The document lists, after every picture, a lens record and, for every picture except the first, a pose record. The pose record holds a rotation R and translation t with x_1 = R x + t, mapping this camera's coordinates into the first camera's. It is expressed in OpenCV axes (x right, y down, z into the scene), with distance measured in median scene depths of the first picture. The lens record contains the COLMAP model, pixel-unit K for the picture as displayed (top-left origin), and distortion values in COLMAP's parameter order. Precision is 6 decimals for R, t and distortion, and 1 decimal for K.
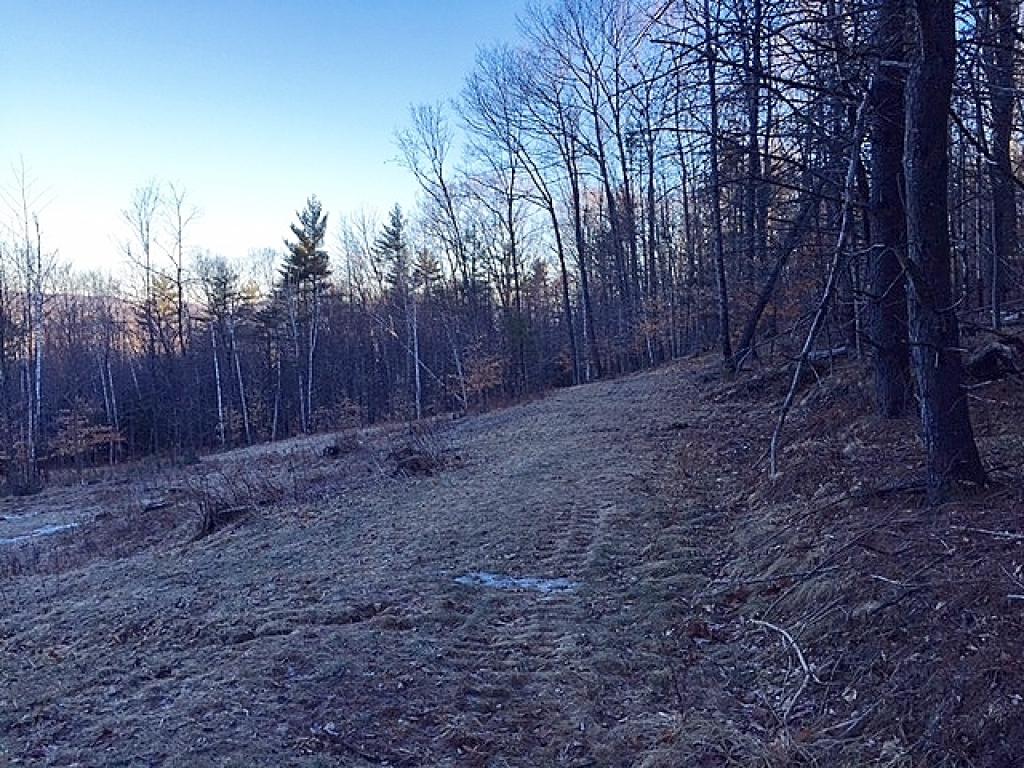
lens RADIAL K [[873.5, 0, 512.0], [0, 873.5, 384.0], [0, 0, 1]] dist [0.070914, 0.001295]
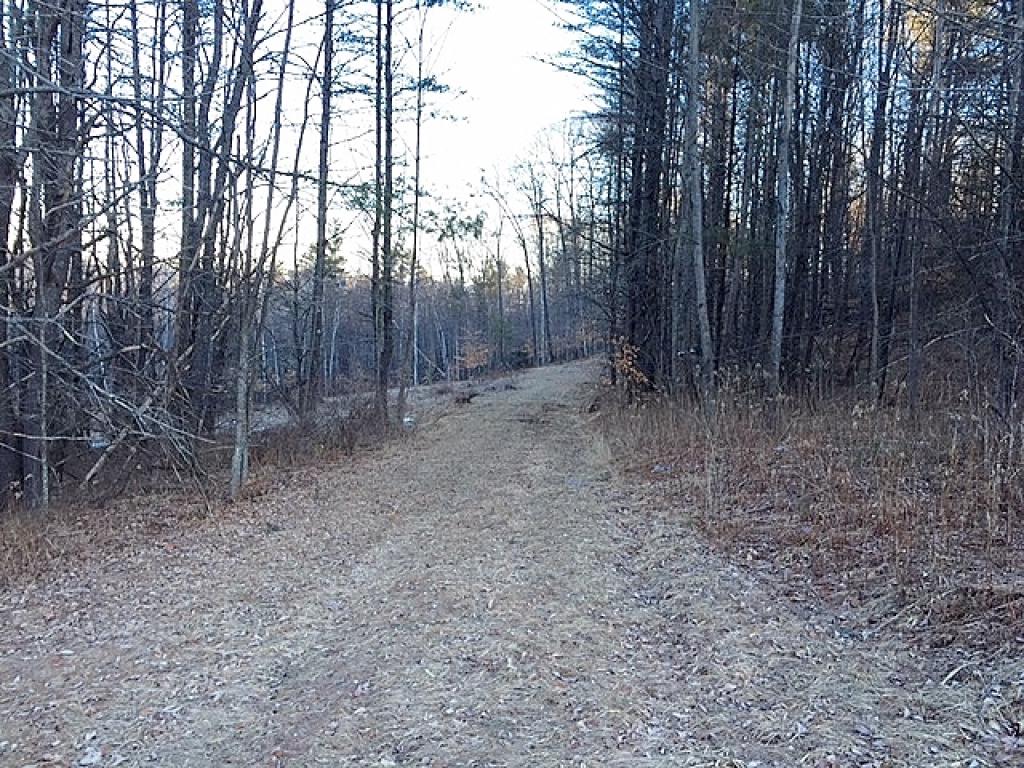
lens RADIAL K [[873.5, 0, 512.0], [0, 873.5, 384.0], [0, 0, 1]] dist [0.070914, 0.001295]
pose [[0.997249, 0.042341, 0.060841, -0.049561], [-0.043856, 0.998754, 0.023794, -0.002797], [-0.059758, -0.026397, 0.997864, -0.423774]]
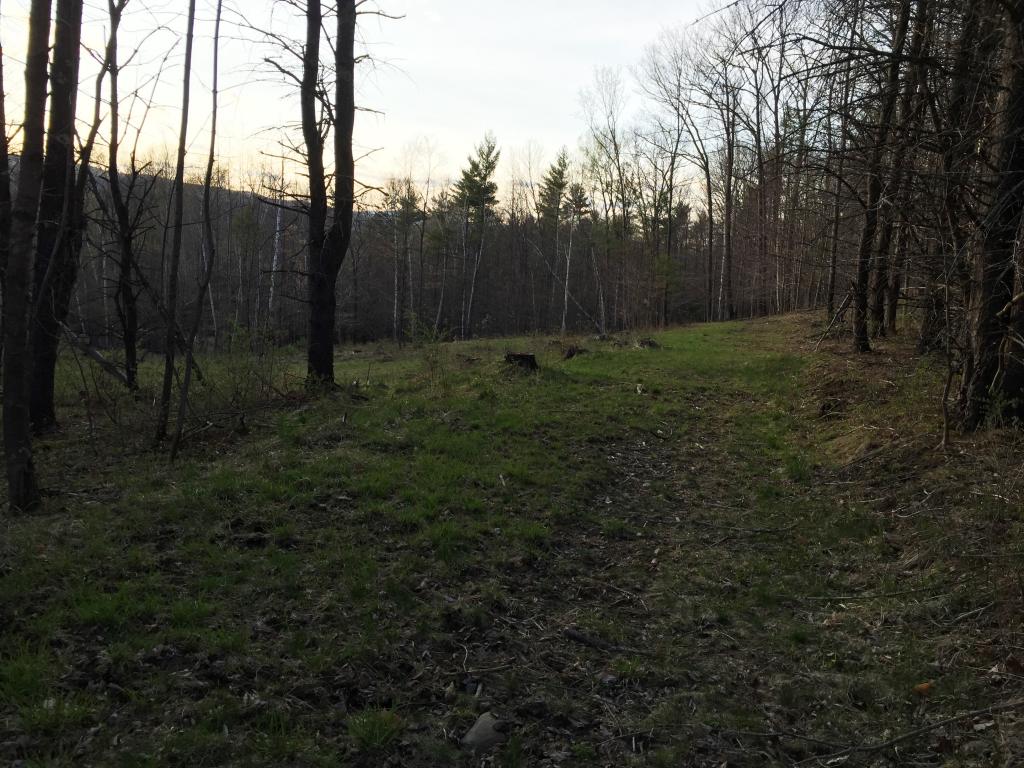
lens RADIAL K [[873.5, 0, 512.0], [0, 873.5, 384.0], [0, 0, 1]] dist [0.070914, 0.001295]
pose [[0.985440, 0.114733, -0.125478, -0.026679], [-0.103995, 0.990585, 0.089032, 0.004553], [0.134512, -0.074686, 0.988093, -0.182043]]
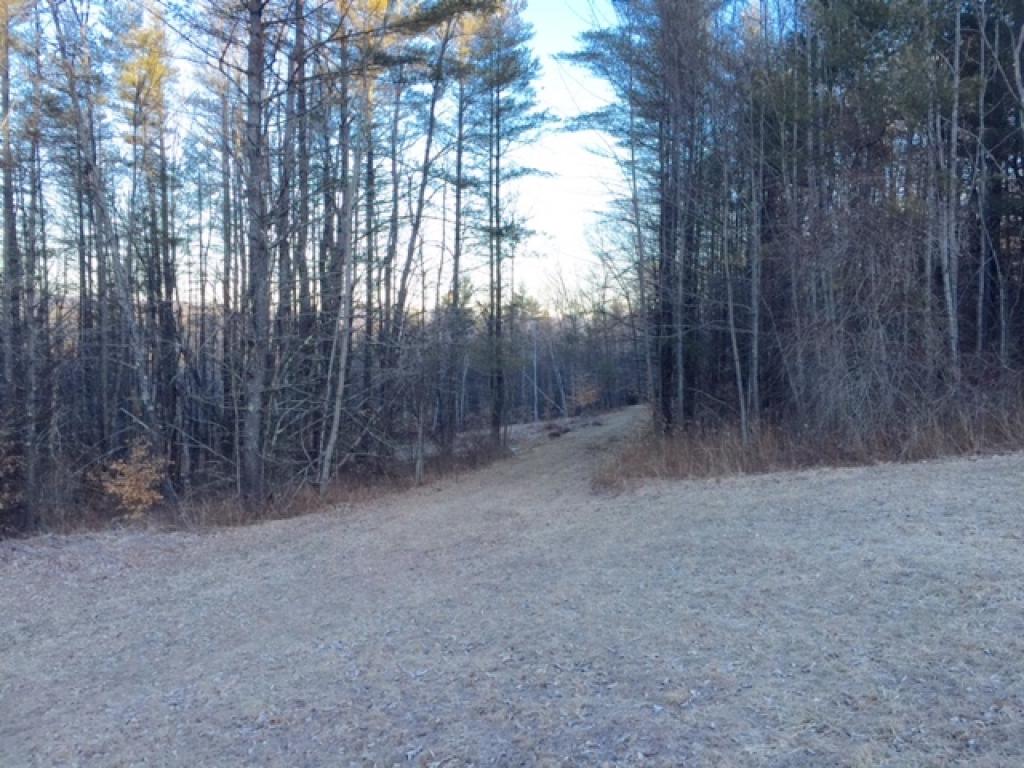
lens RADIAL K [[873.5, 0, 512.0], [0, 873.5, 384.0], [0, 0, 1]] dist [0.070914, 0.001295]
pose [[0.996050, 0.022231, -0.085968, -0.022945], [-0.023218, 0.999675, -0.010502, -0.012110], [0.085707, 0.012457, 0.996243, -0.611489]]
